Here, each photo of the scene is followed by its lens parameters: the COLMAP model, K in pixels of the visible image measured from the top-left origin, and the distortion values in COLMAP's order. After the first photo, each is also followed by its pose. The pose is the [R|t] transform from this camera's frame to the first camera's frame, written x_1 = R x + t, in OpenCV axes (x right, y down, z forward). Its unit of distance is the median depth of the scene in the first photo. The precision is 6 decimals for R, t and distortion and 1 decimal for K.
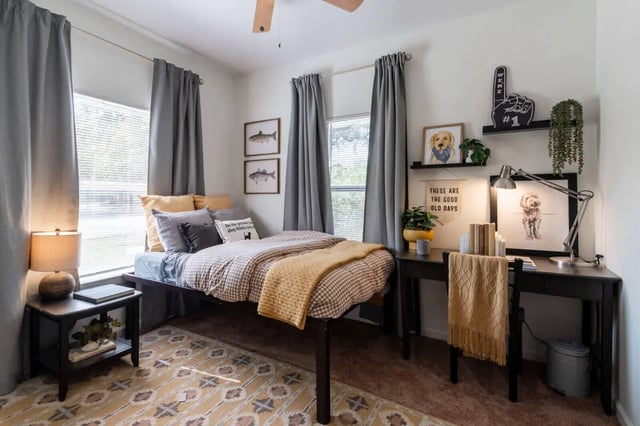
lens RADIAL K [[290.9, 0, 330.9], [0, 290.9, 198.1], [0, 0, 1]] dist [0.016180, 0.000071]
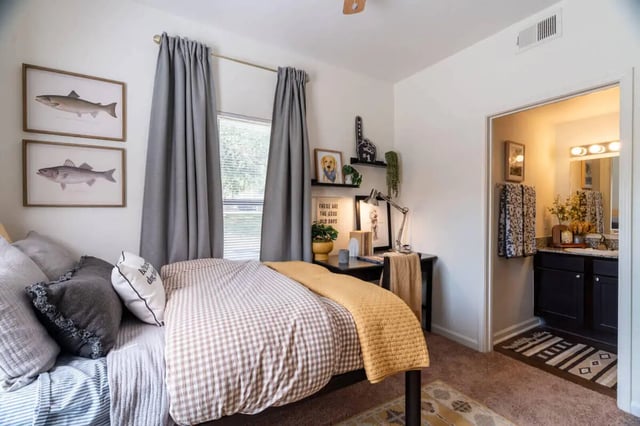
lens RADIAL K [[254.2, 0, 321.0], [0, 254.2, 212.5], [0, 0, 1]] dist [0.002339, 0.000192]
pose [[0.572690, -0.005534, 0.819753, -0.464998], [0.006173, 0.999978, 0.002438, -0.003225], [-0.819749, 0.003664, 0.572711, 0.436575]]
